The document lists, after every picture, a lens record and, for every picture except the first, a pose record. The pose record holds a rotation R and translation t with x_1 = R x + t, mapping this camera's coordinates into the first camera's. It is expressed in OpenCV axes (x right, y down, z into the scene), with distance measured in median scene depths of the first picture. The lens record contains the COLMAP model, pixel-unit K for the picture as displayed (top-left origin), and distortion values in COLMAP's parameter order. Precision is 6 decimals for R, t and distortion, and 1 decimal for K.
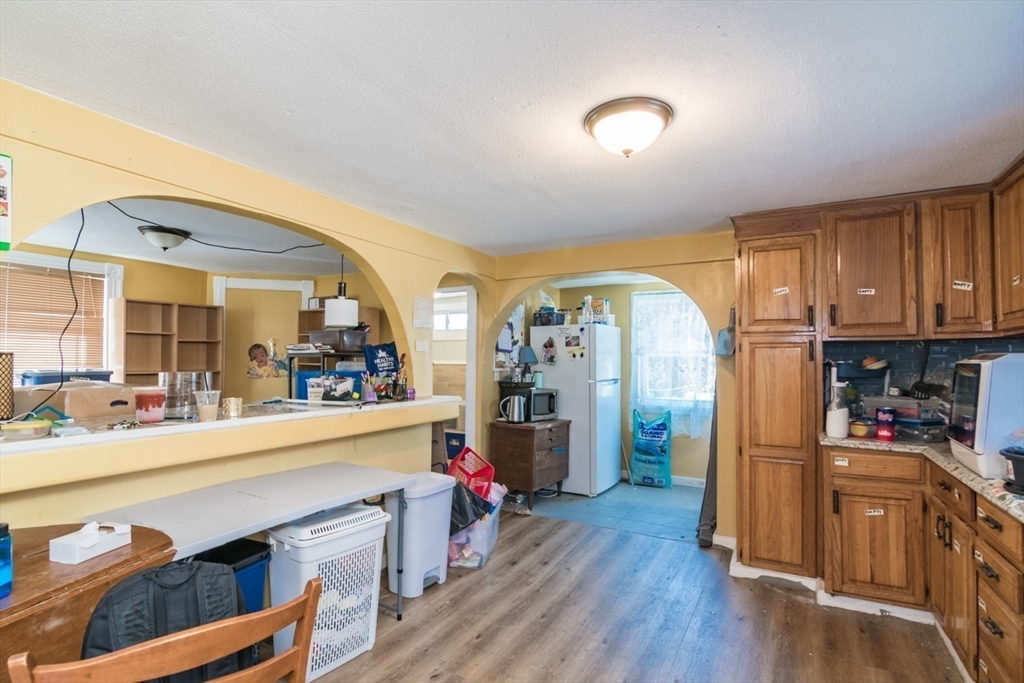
lens RADIAL K [[490.9, 0, 514.4], [0, 490.9, 346.8], [0, 0, 1]] dist [-0.012174, -0.002520]
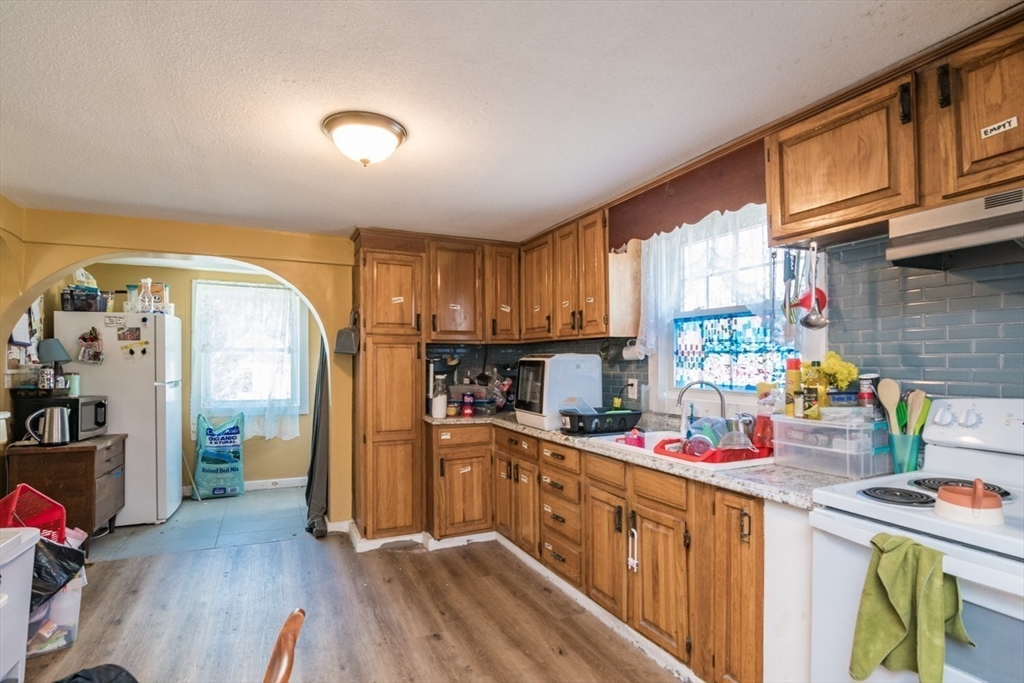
lens RADIAL K [[490.9, 0, 517.1], [0, 490.9, 348.5], [0, 0, 1]] dist [-0.012174, -0.002520]
pose [[0.604418, 0.017238, 0.796481, -0.230606], [-0.022383, 0.999739, -0.004651, 0.003281], [-0.796353, -0.015016, 0.604646, 0.050179]]
